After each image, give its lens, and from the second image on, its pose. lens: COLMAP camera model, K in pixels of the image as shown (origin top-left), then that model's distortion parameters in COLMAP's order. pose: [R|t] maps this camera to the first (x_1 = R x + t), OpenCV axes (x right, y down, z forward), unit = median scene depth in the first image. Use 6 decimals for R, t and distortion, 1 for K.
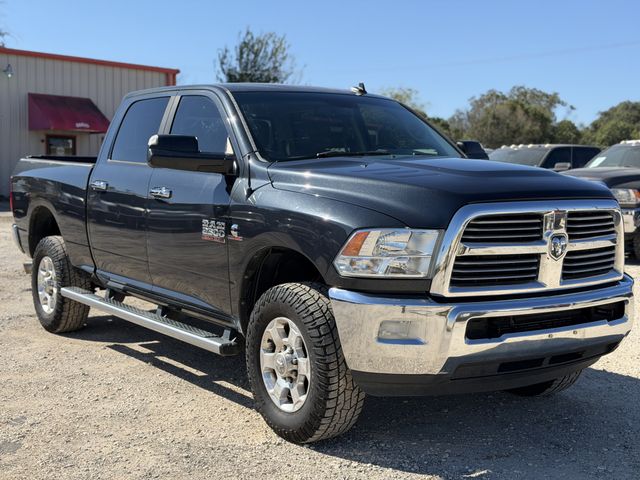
lens RADIAL K [[903.3, 0, 320.0], [0, 903.3, 240.0], [0, 0, 1]] dist [0.096335, -0.014287]
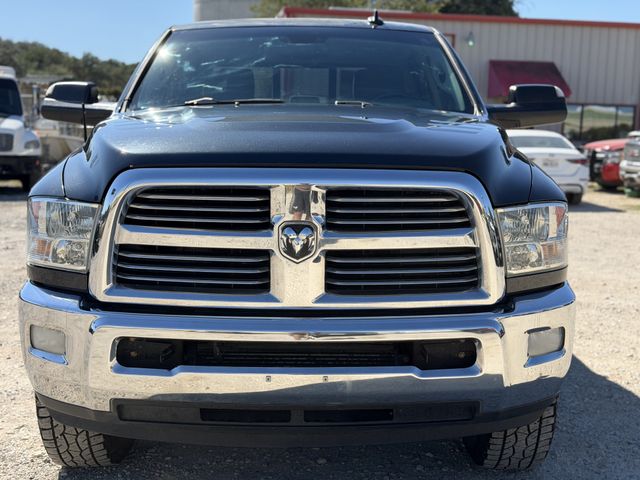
lens RADIAL K [[903.3, 0, 320.0], [0, 903.3, 240.0], [0, 0, 1]] dist [0.096335, -0.014287]
pose [[0.829751, 0.071005, -0.553598, 0.612649], [-0.052620, 0.997409, 0.049059, -0.024735], [0.555647, -0.011576, 0.831337, 0.475722]]
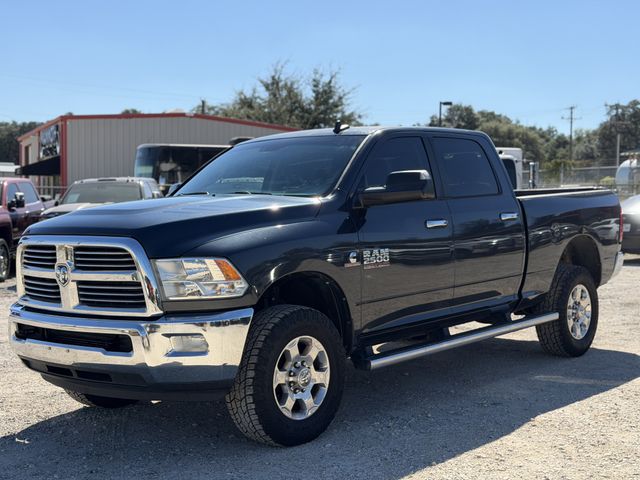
lens RADIAL K [[903.3, 0, 320.0], [0, 903.3, 240.0], [0, 0, 1]] dist [0.096335, -0.014287]
pose [[0.244629, 0.031133, -0.969117, 1.457950], [-0.056527, 0.998242, 0.017799, -0.076018], [0.967968, 0.050427, 0.245959, 1.012633]]
